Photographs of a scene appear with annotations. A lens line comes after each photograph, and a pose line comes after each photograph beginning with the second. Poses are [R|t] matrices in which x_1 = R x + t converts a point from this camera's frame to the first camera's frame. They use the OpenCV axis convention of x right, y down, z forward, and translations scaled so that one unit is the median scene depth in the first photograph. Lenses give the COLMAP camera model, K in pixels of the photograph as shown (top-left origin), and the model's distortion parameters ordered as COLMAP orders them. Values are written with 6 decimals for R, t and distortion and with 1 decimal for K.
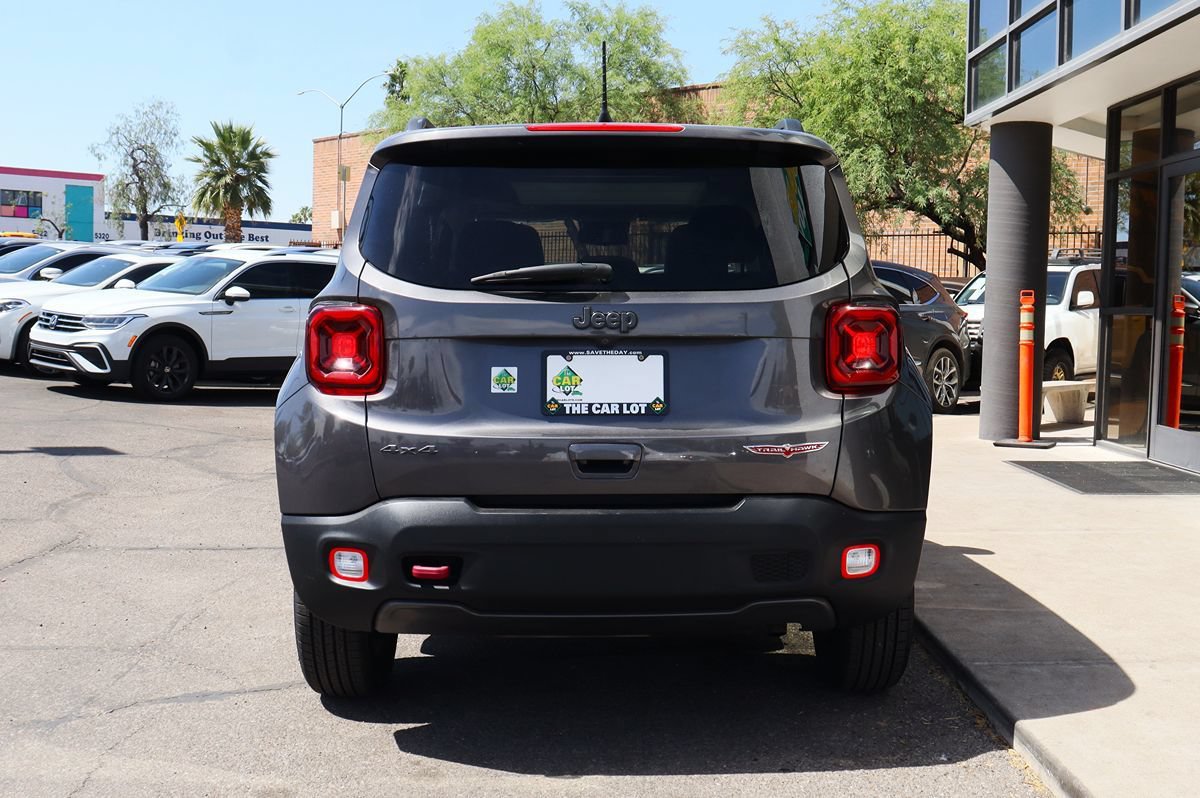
lens RADIAL K [[1430.0, 0, 604.8], [0, 1430.0, 406.0], [0, 0, 1]] dist [-0.130261, 0.000000]
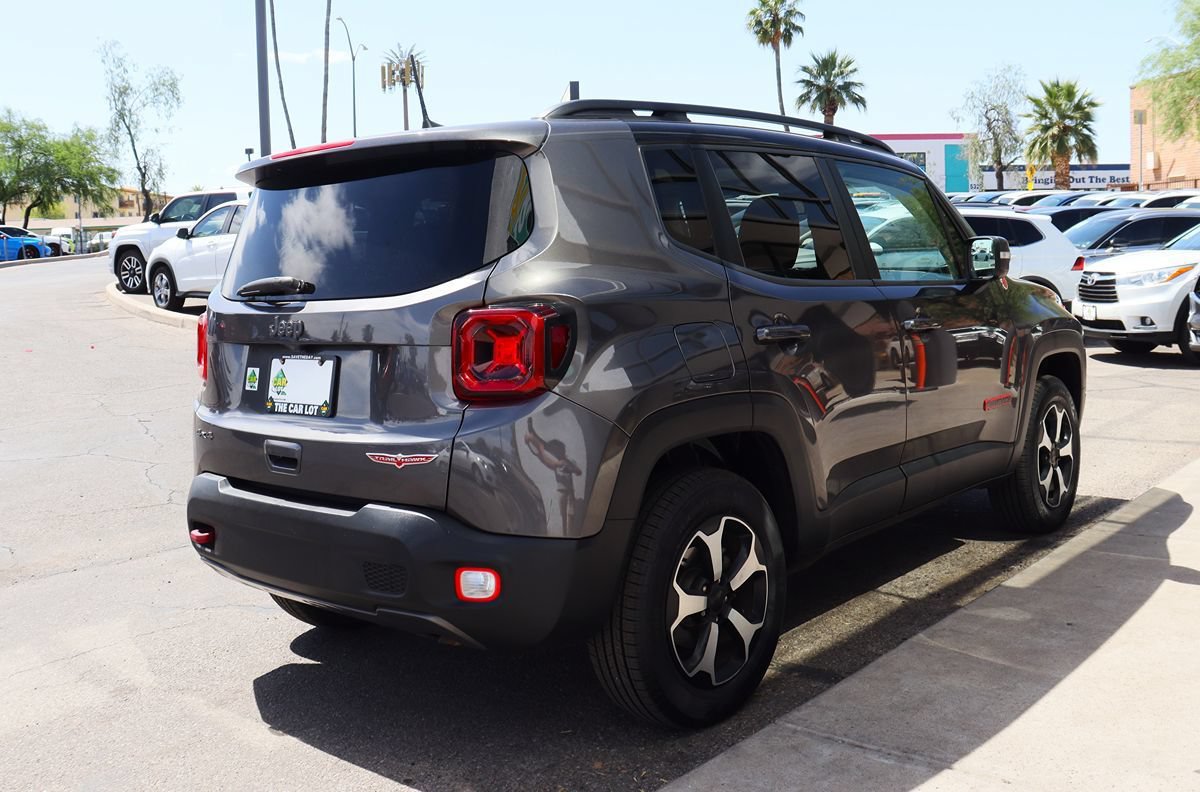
lens RADIAL K [[1217.5, 0, 575.7], [0, 1217.5, 343.1], [0, 0, 1]] dist [-0.127580, 0.000000]
pose [[0.707149, 0.015404, -0.706897, 0.348036], [-0.003364, 0.999825, 0.018421, -0.028563], [0.707057, -0.010649, 0.707077, 0.216365]]
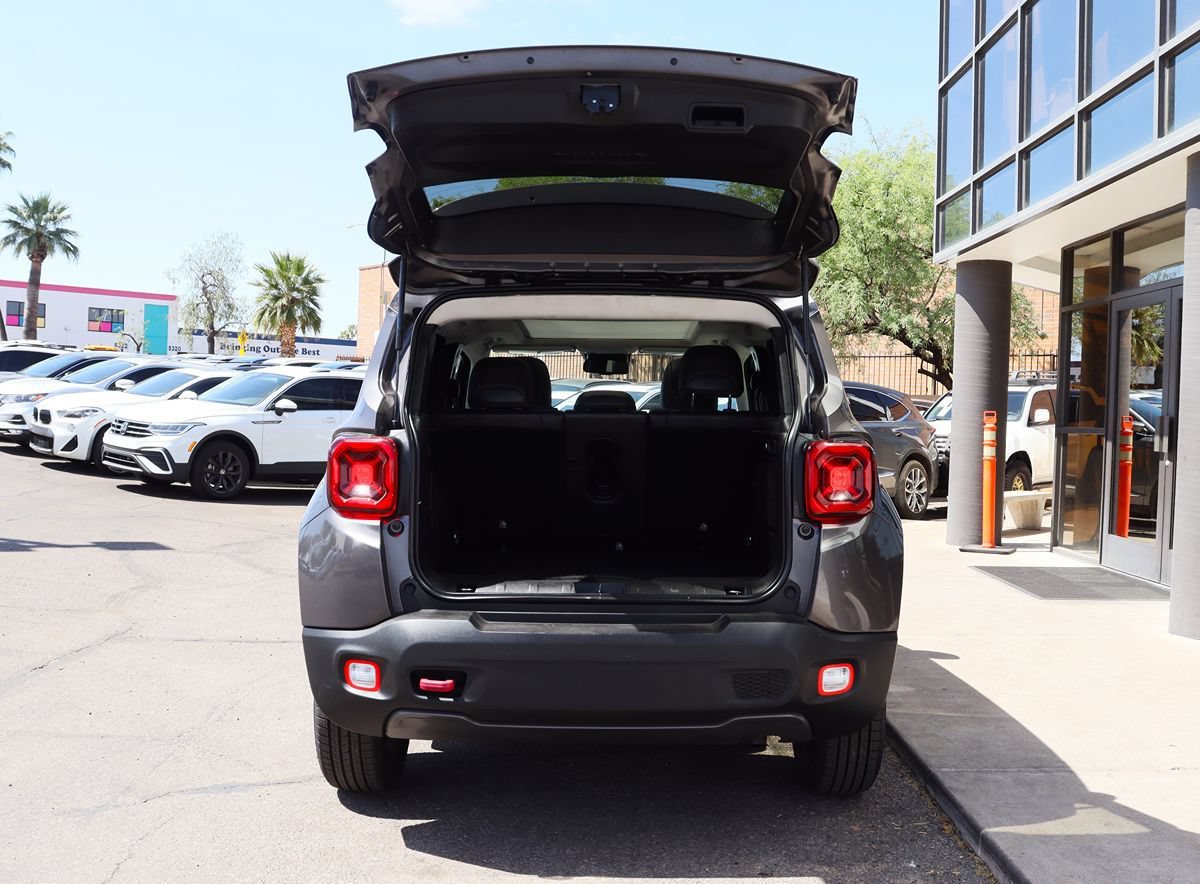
lens RADIAL K [[1257.6, 0, 560.9], [0, 1257.6, 415.6], [0, 0, 1]] dist [-0.133238, 0.000000]
pose [[0.999014, 0.011037, -0.042995, 0.004499], [-0.013883, 0.997692, -0.066464, -0.010926], [0.042162, 0.066995, 0.996862, 0.018648]]
